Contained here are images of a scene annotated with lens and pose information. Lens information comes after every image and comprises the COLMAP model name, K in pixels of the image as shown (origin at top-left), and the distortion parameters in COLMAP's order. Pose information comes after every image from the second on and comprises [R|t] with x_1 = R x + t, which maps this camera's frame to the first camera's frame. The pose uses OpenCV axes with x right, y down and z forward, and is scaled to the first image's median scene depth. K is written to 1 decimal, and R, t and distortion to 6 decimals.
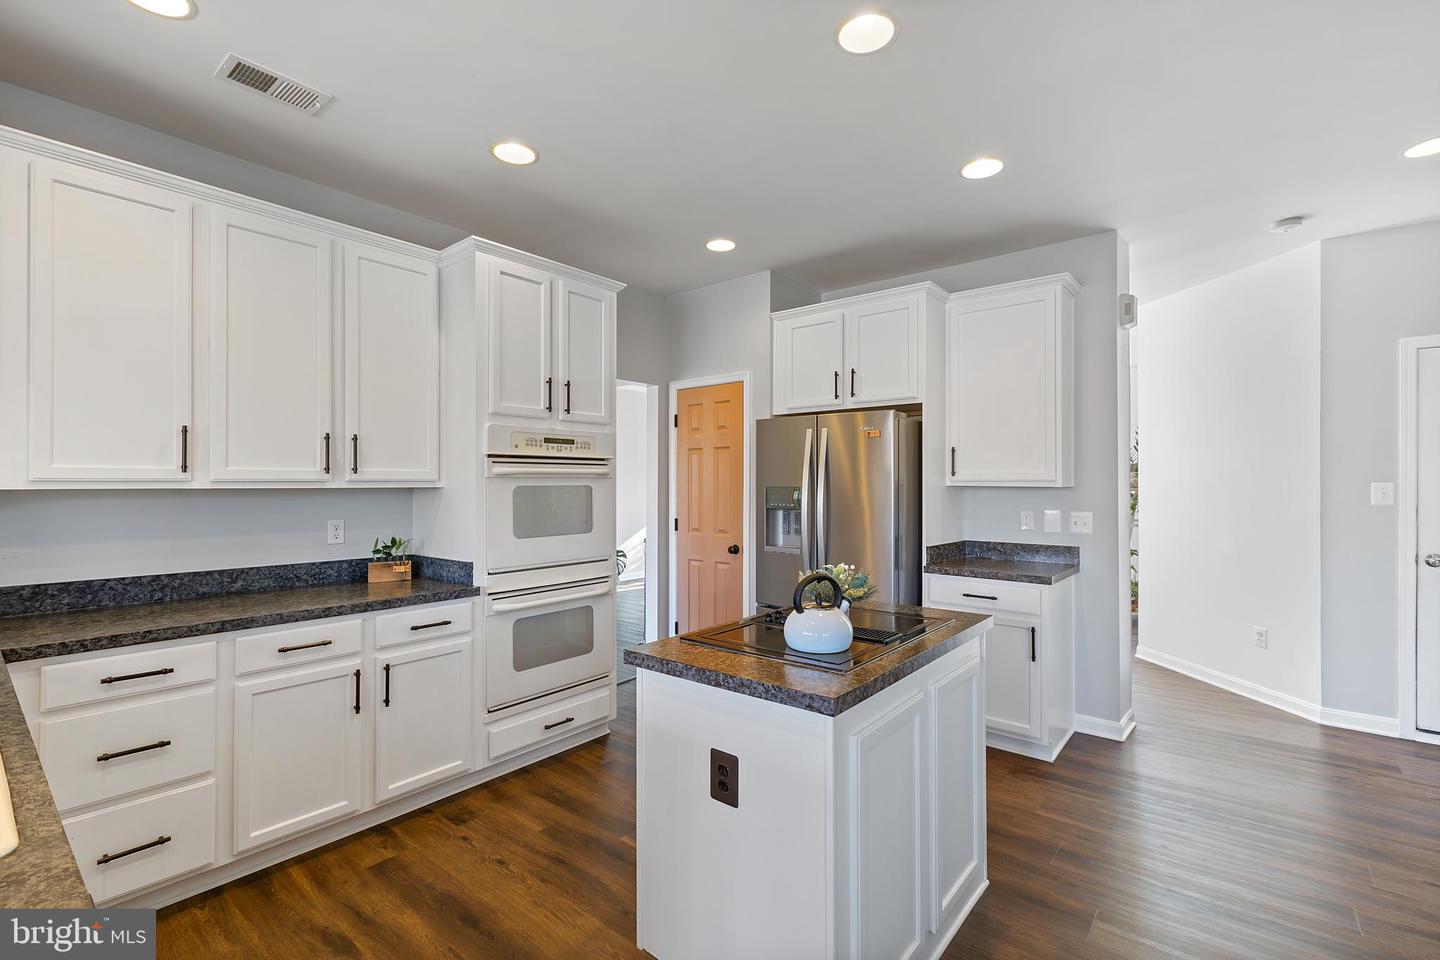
lens RADIAL K [[638.7, 0, 720.0], [0, 638.7, 480.0], [0, 0, 1]] dist [-0.000723, -0.000280]
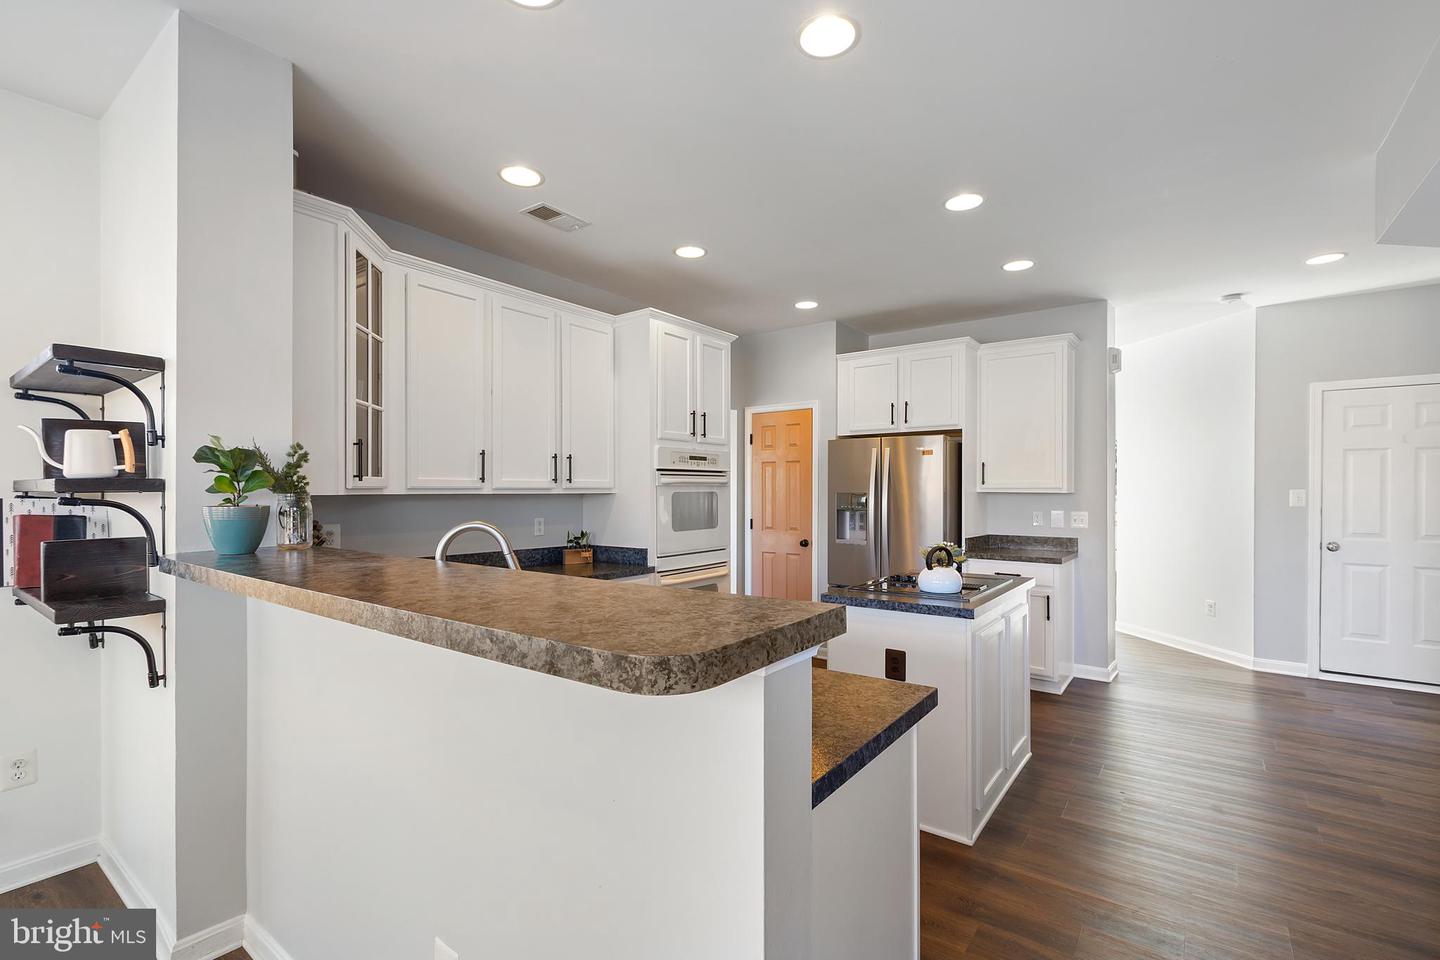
lens RADIAL K [[645.1, 0, 721.2], [0, 645.1, 491.7], [0, 0, 1]] dist [0.000975, 0.000330]
pose [[0.998945, -0.000275, 0.045919, -0.253428], [-0.000071, 0.999972, 0.007530, -0.001662], [-0.045920, -0.007526, 0.998917, -0.322285]]
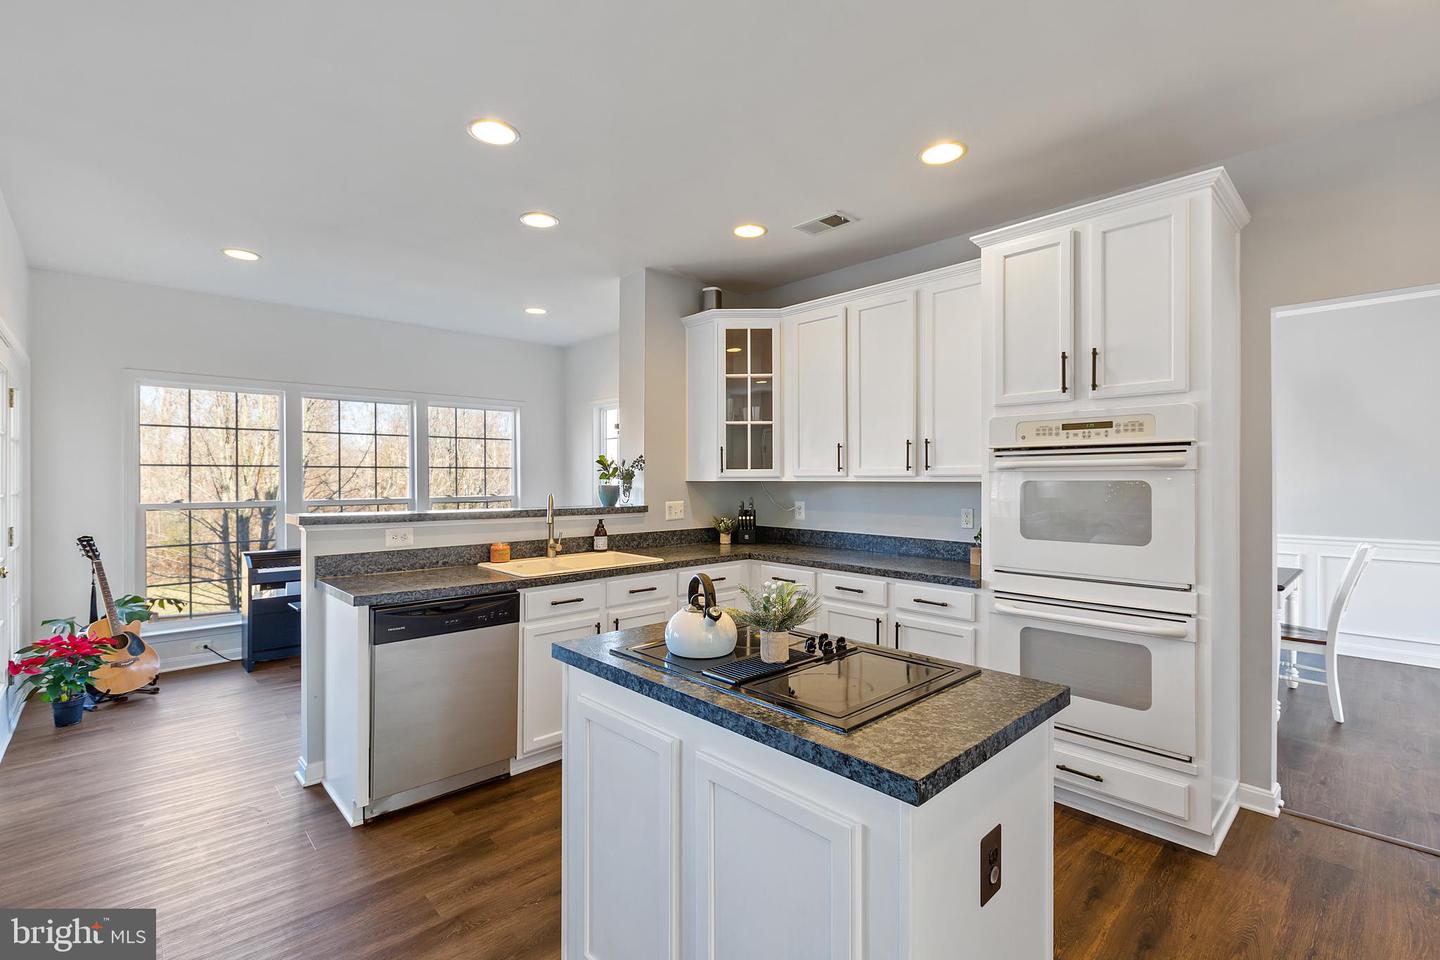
lens RADIAL K [[638.7, 0, 720.0], [0, 638.7, 480.0], [0, 0, 1]] dist [-0.000723, -0.000280]
pose [[-0.130429, 0.003441, -0.991452, 0.580652], [0.006901, 0.999973, 0.002563, 0.002255], [0.991434, -0.006508, -0.130450, 0.617834]]
